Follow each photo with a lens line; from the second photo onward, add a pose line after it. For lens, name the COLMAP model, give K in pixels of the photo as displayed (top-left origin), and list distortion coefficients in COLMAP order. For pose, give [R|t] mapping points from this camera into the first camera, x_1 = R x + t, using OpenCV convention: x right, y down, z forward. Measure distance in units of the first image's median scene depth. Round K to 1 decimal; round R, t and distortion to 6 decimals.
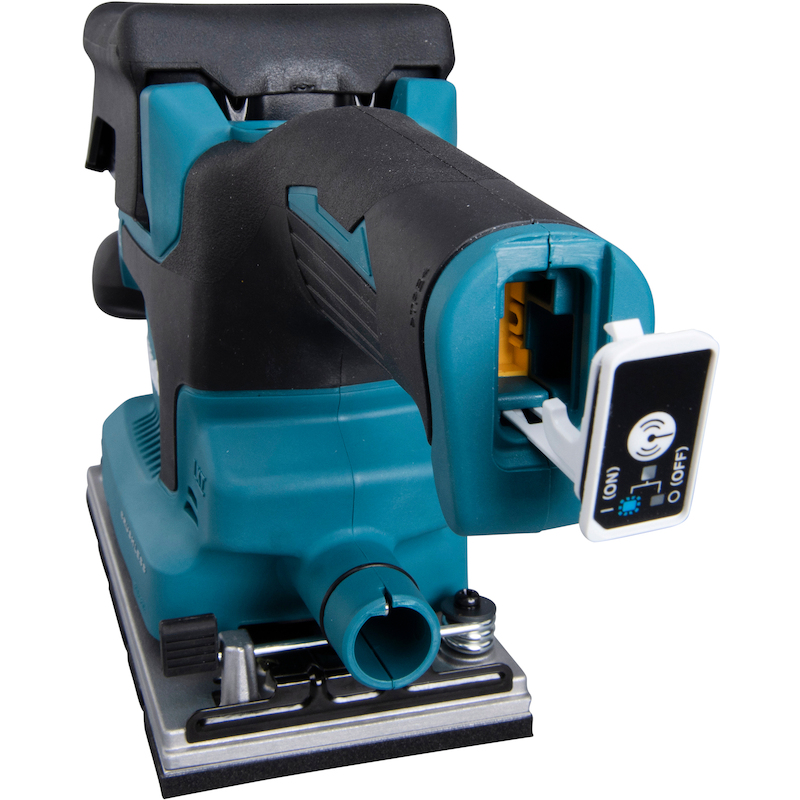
lens RADIAL K [[1093.7, 0, 467.2], [0, 1093.7, 400.7], [0, 0, 1]] dist [-0.091206, 0.046232]
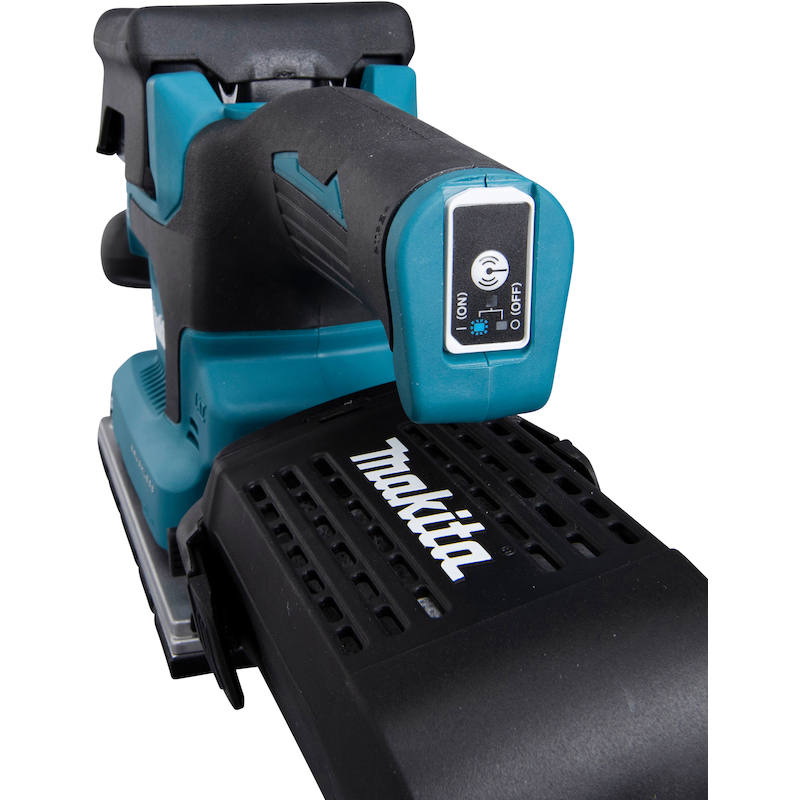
lens RADIAL K [[1051.2, 0, 400.0], [0, 1051.2, 400.0], [0, 0, 1]] dist [-0.083163, 0.023181]
pose [[0.999113, -0.010132, -0.040866, 0.015379], [0.010189, 0.999947, 0.001200, 0.063367], [0.040852, -0.001615, 0.999164, -0.119602]]
